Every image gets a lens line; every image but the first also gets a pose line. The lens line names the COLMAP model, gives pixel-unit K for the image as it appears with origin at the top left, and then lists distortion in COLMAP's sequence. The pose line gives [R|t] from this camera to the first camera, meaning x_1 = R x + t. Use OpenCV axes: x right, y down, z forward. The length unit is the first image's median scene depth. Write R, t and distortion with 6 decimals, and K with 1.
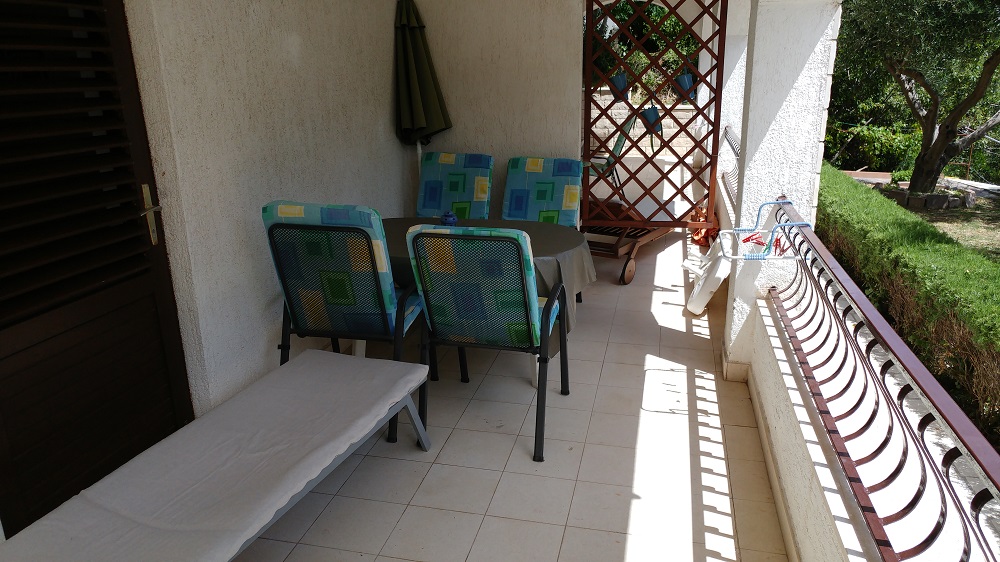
lens RADIAL K [[724.5, 0, 500.0], [0, 724.5, 281.0], [0, 0, 1]] dist [0.049357, -0.000524]
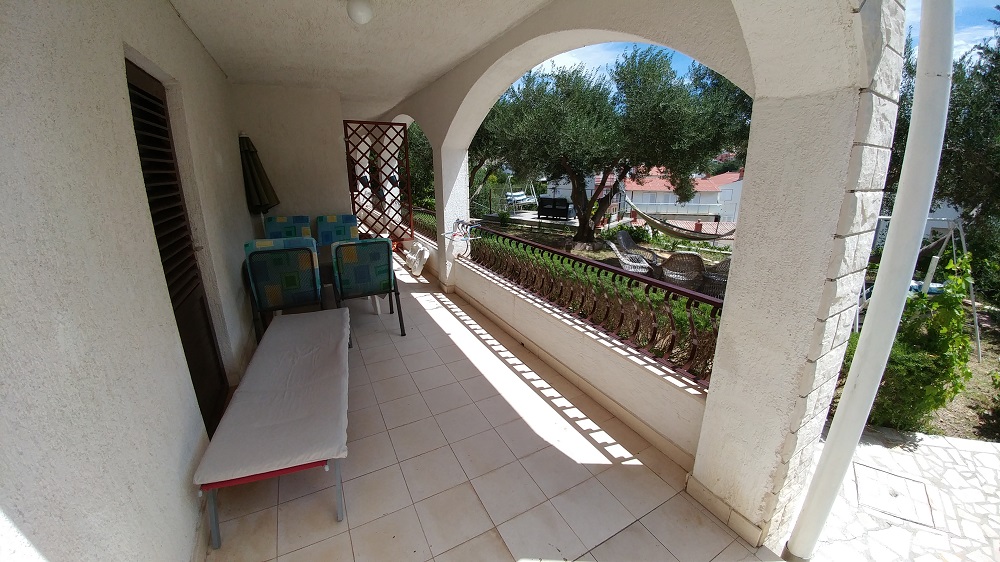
lens RADIAL K [[364.9, 0, 504.8], [0, 364.9, 266.0], [0, 0, 1]] dist [-0.025864, -0.000176]
pose [[0.748116, -0.164108, 0.642955, -0.354466], [0.189584, 0.981409, 0.029904, 0.043847], [-0.635909, 0.099523, 0.765320, -0.107816]]
